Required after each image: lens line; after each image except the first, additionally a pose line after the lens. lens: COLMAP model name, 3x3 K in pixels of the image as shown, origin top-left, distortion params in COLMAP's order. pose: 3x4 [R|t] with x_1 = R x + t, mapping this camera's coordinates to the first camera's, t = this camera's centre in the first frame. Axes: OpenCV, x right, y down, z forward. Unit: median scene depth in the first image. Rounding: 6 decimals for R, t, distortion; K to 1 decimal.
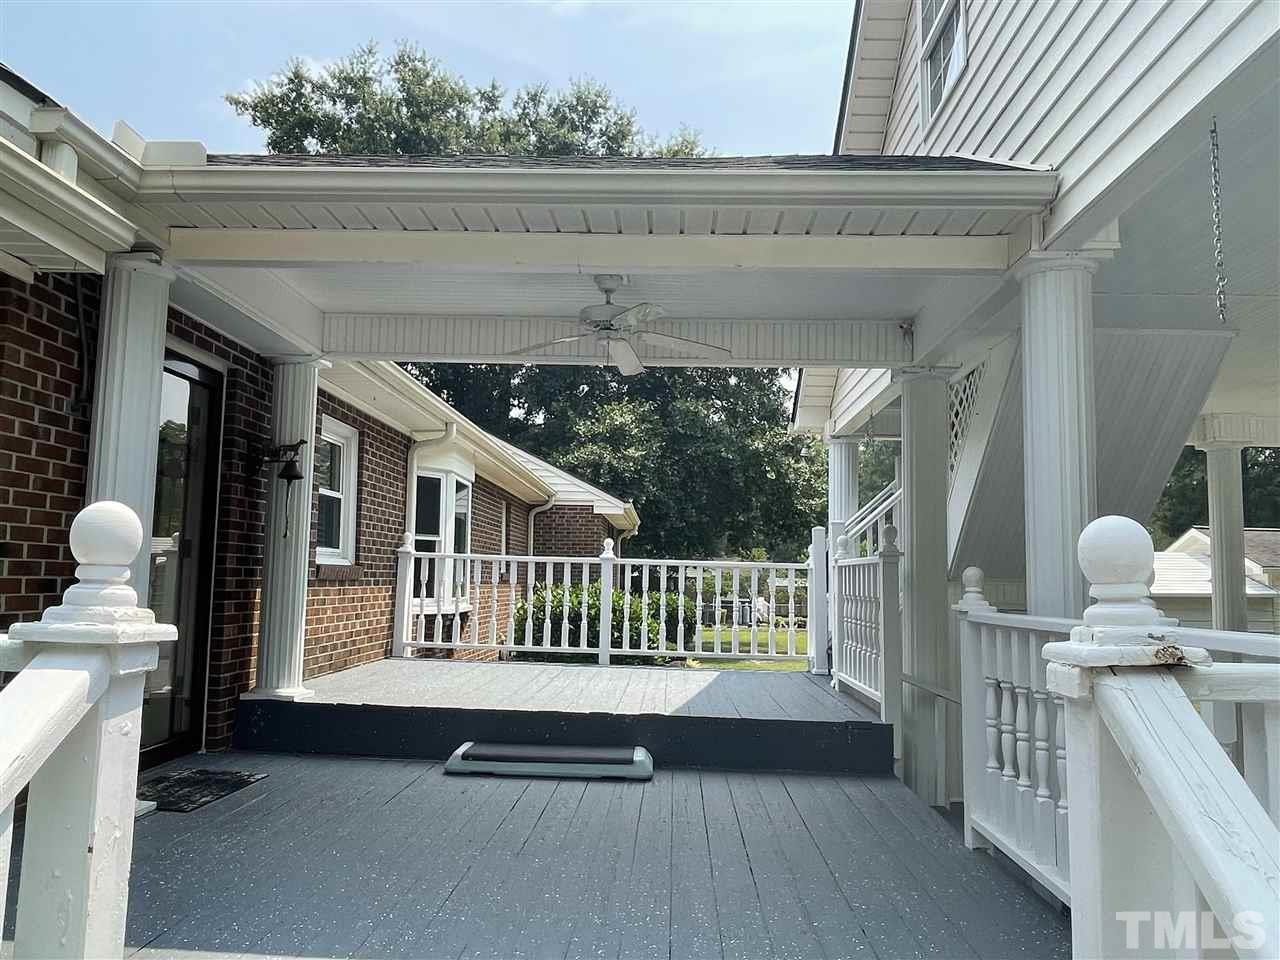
lens RADIAL K [[937.5, 0, 641.5], [0, 937.5, 477.1], [0, 0, 1]] dist [0.005467, 0.001199]
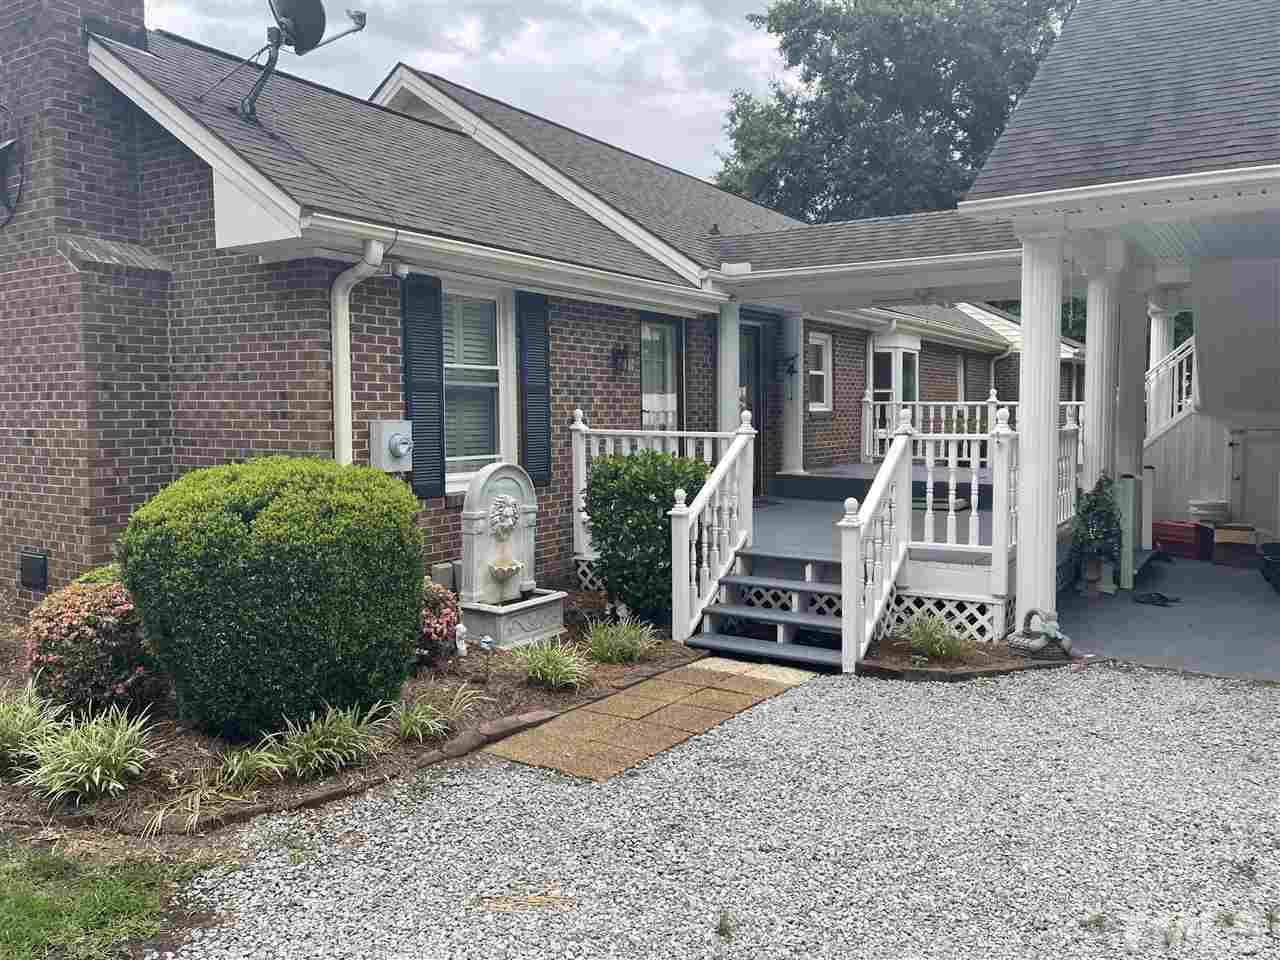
lens RADIAL K [[989.4, 0, 642.1], [0, 989.4, 476.9], [0, 0, 1]] dist [-0.006120, 0.000654]
pose [[0.854545, 0.007814, -0.519318, 0.323066], [0.081010, 0.985644, 0.148134, -0.080951], [0.513020, -0.168657, 0.841644, -0.708977]]
